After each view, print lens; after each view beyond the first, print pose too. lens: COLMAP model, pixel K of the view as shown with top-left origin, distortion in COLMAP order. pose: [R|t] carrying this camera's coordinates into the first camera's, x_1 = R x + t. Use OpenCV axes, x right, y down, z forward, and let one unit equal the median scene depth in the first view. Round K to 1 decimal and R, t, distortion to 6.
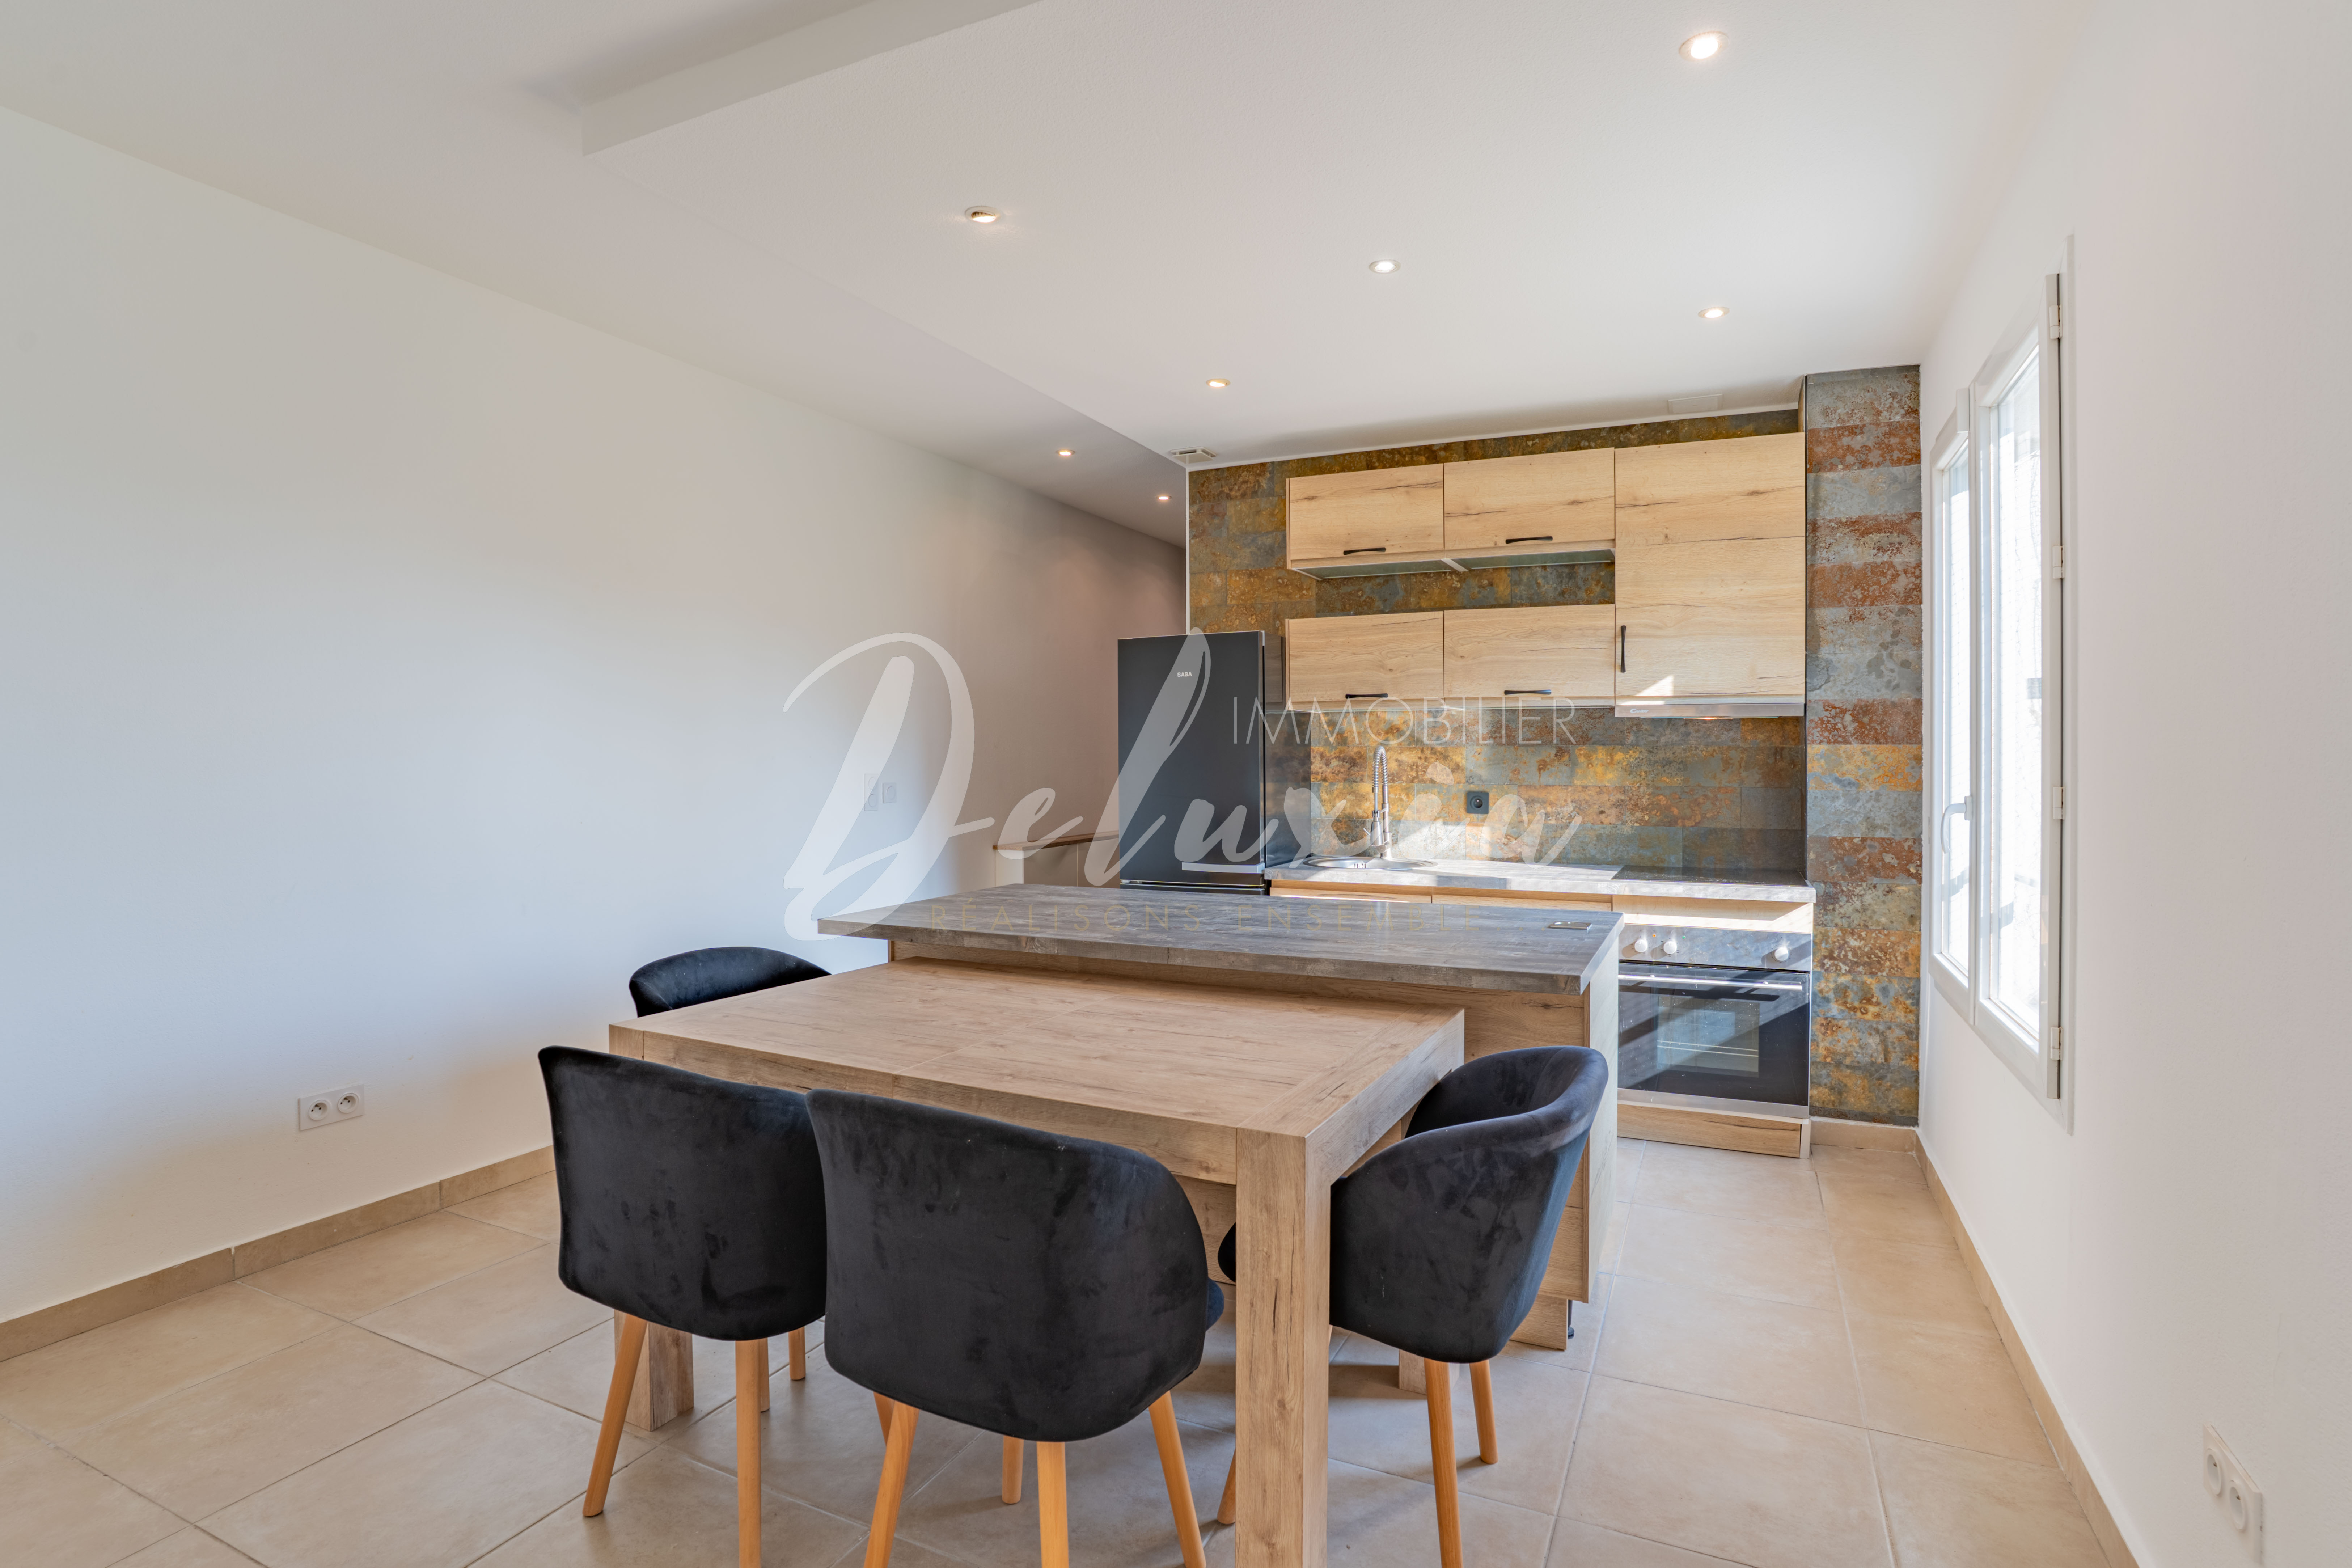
lens RADIAL K [[1173.1, 0, 1173.9], [0, 1173.1, 794.5], [0, 0, 1]] dist [-0.064509, 0.036121]
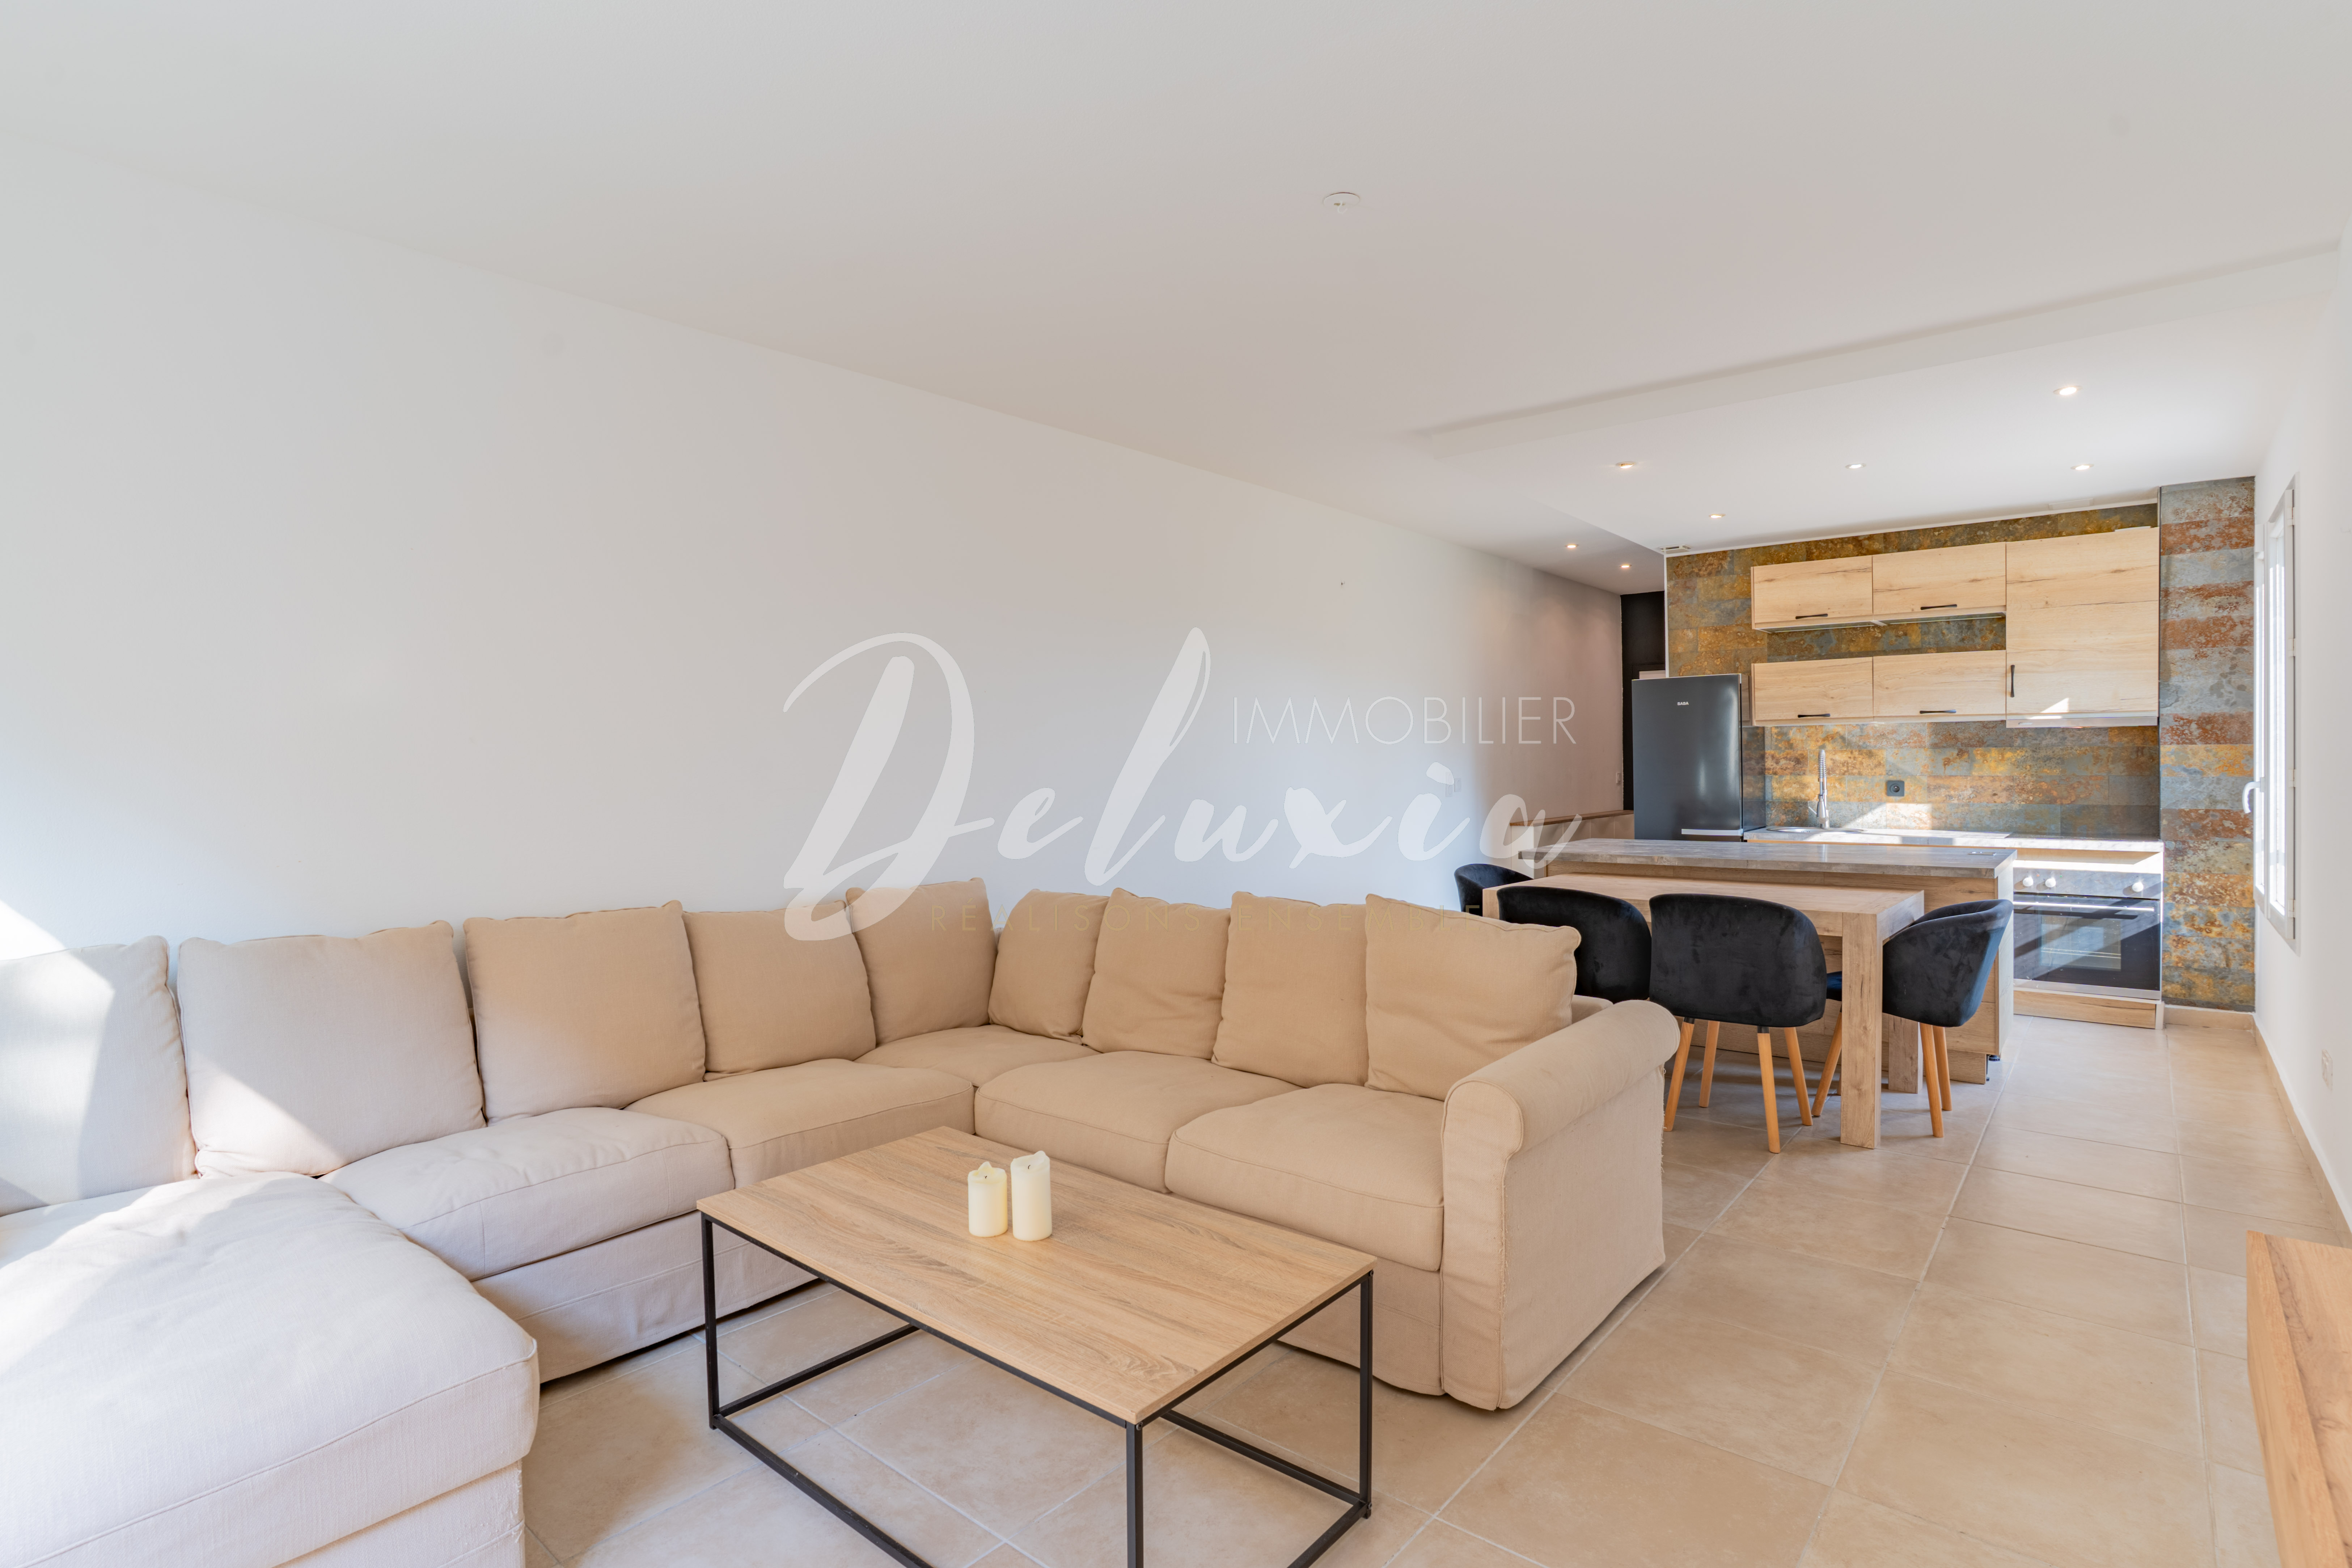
lens RADIAL K [[1173.1, 0, 1173.9], [0, 1173.1, 794.5], [0, 0, 1]] dist [-0.064509, 0.036121]
pose [[0.967847, -0.003498, -0.251517, -0.285361], [0.002908, 0.999992, -0.002719, 0.018729], [0.251525, 0.001901, 0.967849, -0.688473]]
